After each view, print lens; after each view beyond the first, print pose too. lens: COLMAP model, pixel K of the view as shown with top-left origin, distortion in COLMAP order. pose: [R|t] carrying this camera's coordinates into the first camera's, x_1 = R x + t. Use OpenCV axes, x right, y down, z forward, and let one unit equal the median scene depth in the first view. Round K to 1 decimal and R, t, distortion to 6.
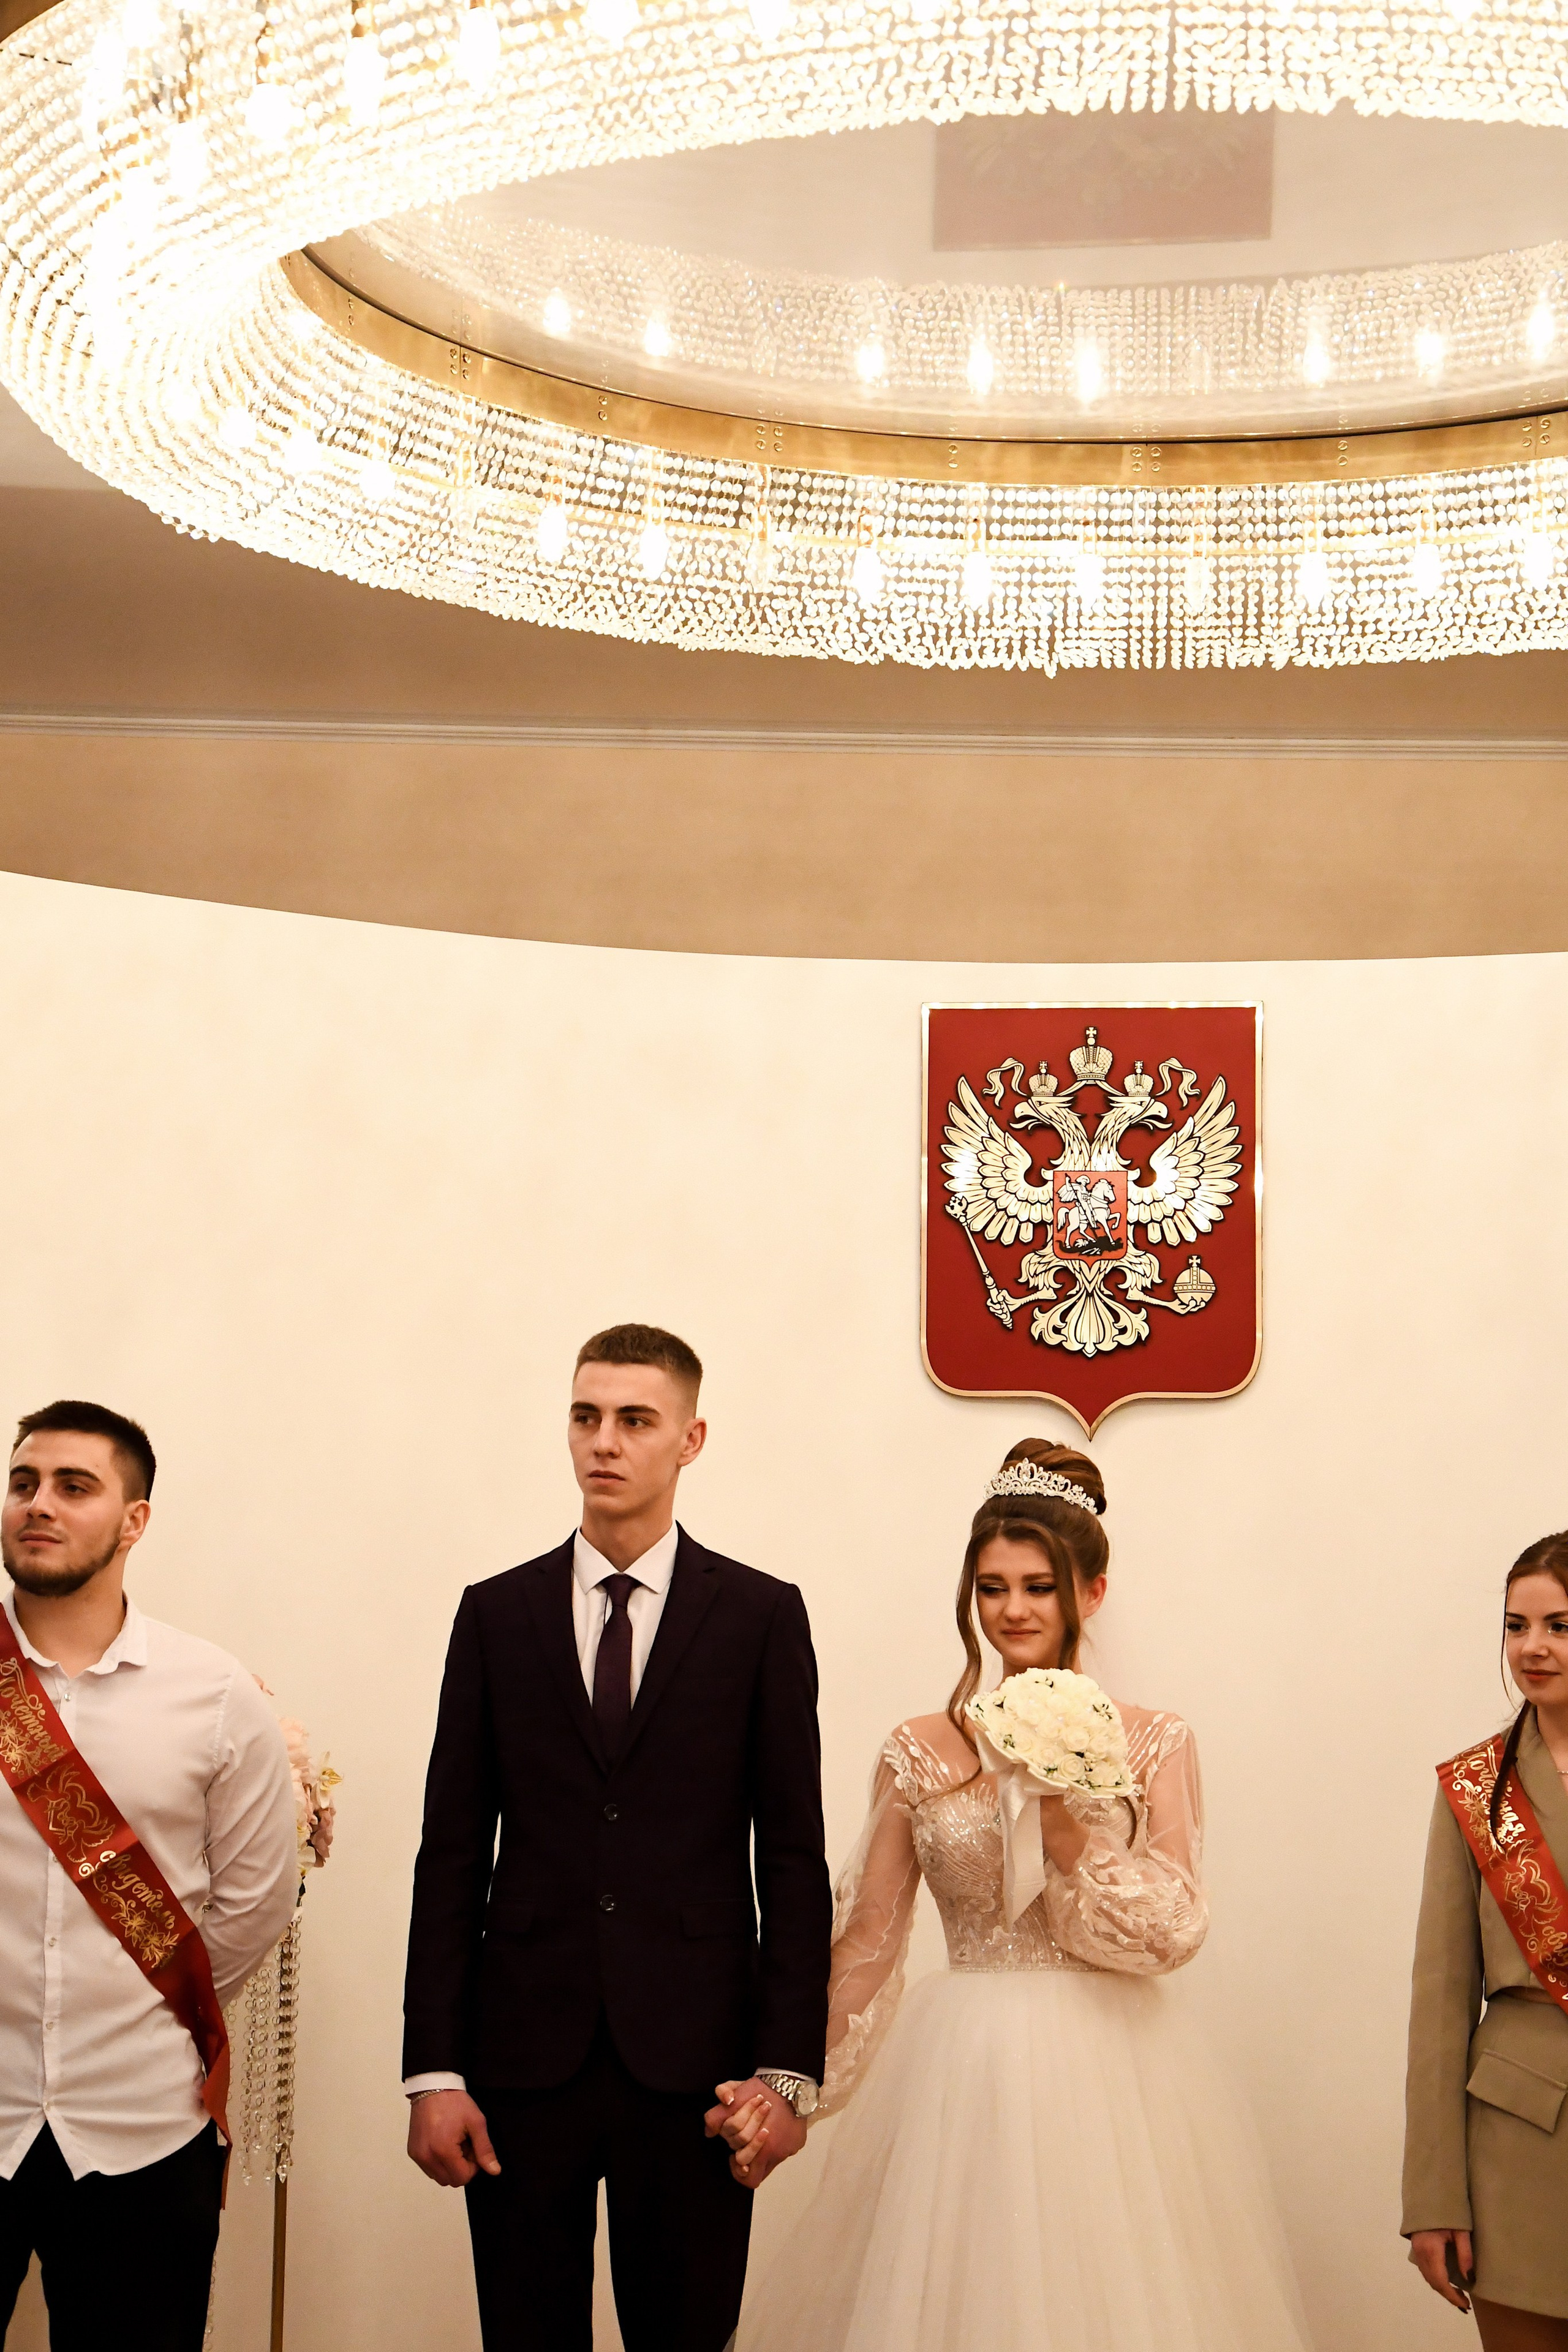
lens RADIAL K [[4762.3, 0, 784.0], [0, 4762.3, 1176.0], [0, 0, 1]] dist [0.029583, 0.143162]
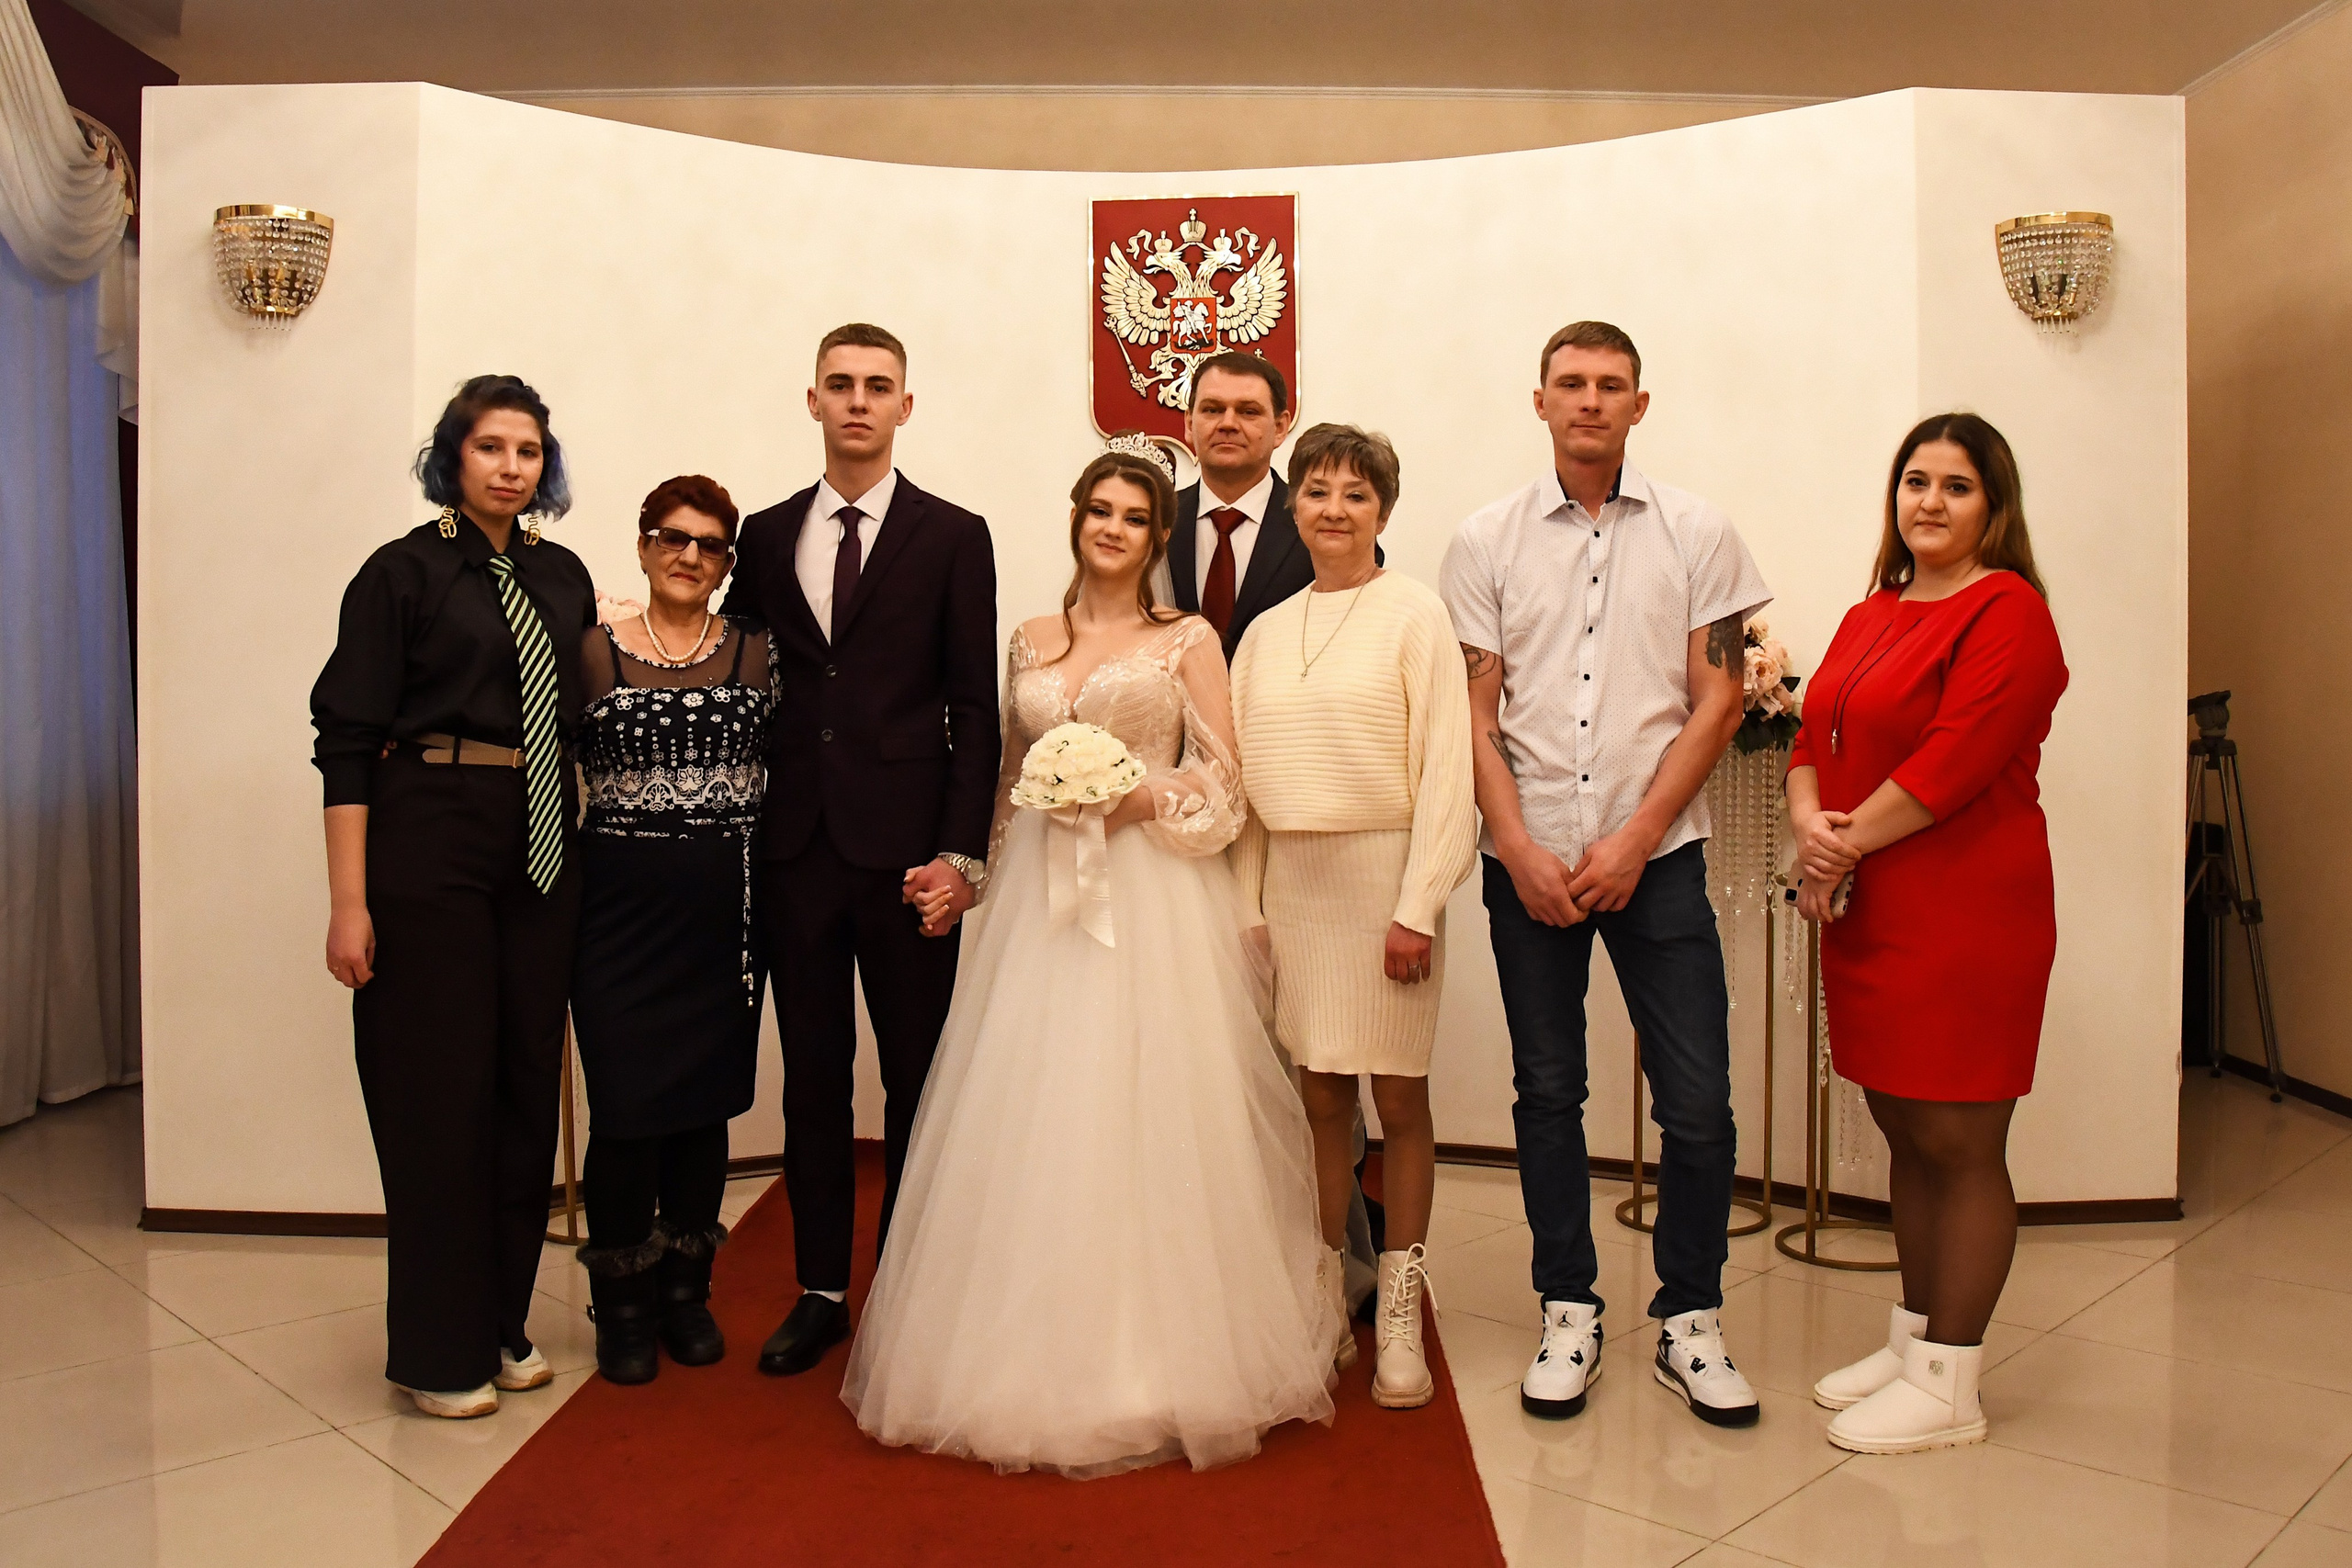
lens RADIAL K [[1967.9, 0, 1189.1], [0, 1967.9, 738.5], [0, 0, 1]] dist [-0.107714, 0.009481]
pose [[0.999872, -0.015991, 0.000333, 0.060338], [0.015848, 0.993267, 0.114755, 0.070748], [-0.002166, -0.114735, 0.993394, 0.326244]]
